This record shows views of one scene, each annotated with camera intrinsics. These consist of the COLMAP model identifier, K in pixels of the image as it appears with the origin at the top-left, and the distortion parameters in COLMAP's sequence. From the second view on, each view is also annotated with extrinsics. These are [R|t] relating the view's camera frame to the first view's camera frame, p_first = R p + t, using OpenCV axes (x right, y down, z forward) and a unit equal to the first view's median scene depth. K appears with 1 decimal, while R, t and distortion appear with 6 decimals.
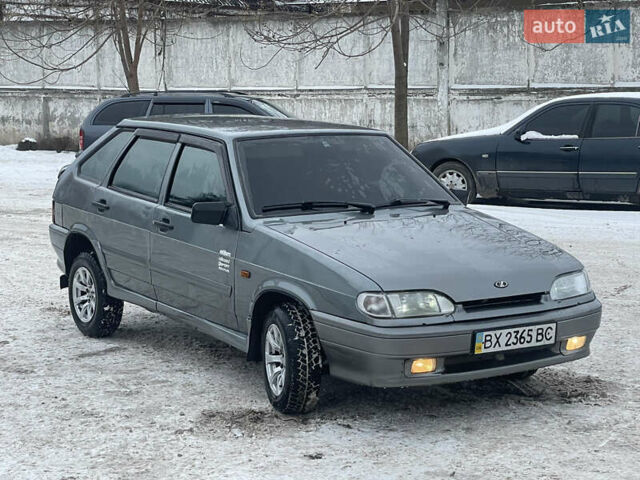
lens RADIAL K [[1358.3, 0, 322.5], [0, 1358.3, 241.9], [0, 0, 1]] dist [0.104913, 0.000000]
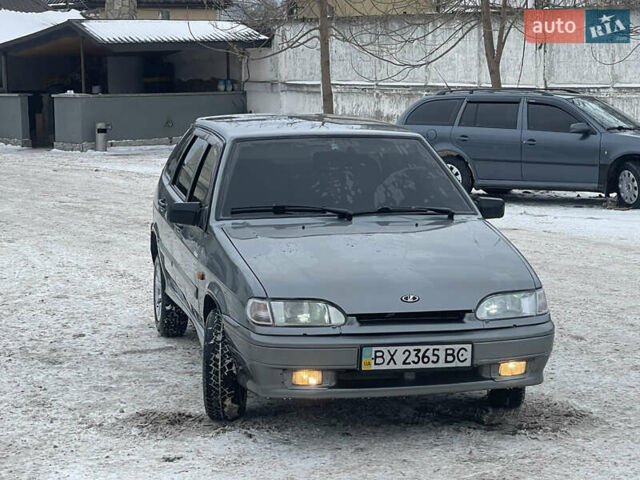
lens RADIAL K [[1522.7, 0, 315.1], [0, 1522.7, 227.3], [0, 0, 1]] dist [0.077098, 0.000000]
pose [[0.930747, 0.037905, -0.363694, 0.448313], [-0.044589, 0.998955, -0.009997, -0.004451], [0.362935, 0.025522, 0.931465, -0.001919]]
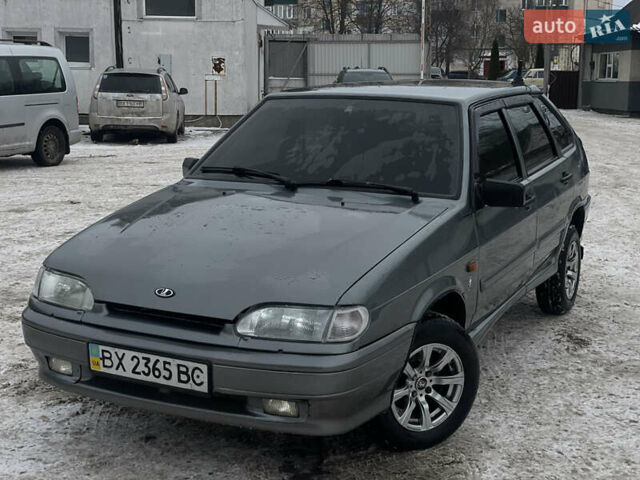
lens RADIAL K [[962.6, 0, 316.5], [0, 962.6, 239.7], [0, 0, 1]] dist [0.120888, 0.000000]
pose [[0.488161, 0.162240, -0.857541, 0.617198], [-0.124583, 0.985461, 0.115522, -0.068346], [0.863816, 0.050441, 0.501277, 0.802930]]
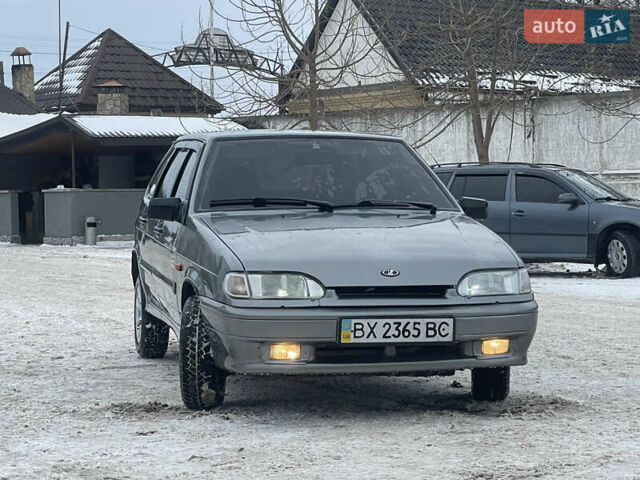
lens RADIAL K [[1522.7, 0, 318.8], [0, 1522.7, 241.1], [0, 0, 1]] dist [0.077098, 0.000000]
pose [[0.933184, 0.010132, -0.359256, 0.453952], [-0.043733, 0.995376, -0.085527, 0.099636], [0.356728, 0.095523, 0.929312, 0.024462]]
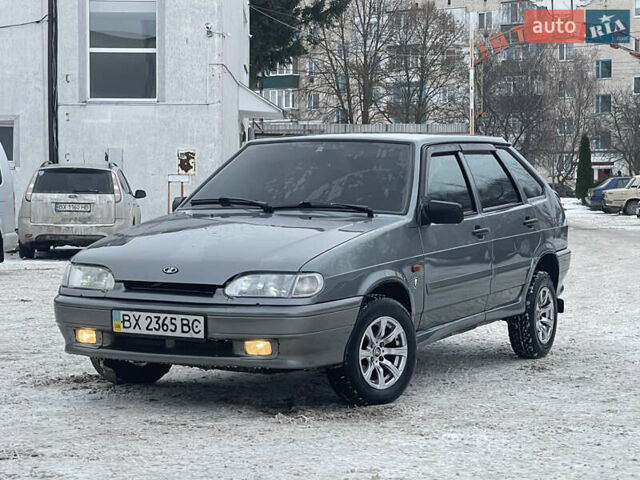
lens RADIAL K [[1522.7, 0, 321.7], [0, 1522.7, 240.5], [0, 0, 1]] dist [0.077098, 0.000000]
pose [[0.483579, 0.038940, -0.874434, 1.139016], [-0.118926, 0.992669, -0.021563, 0.020584], [0.867184, 0.114420, 0.484665, 0.557928]]
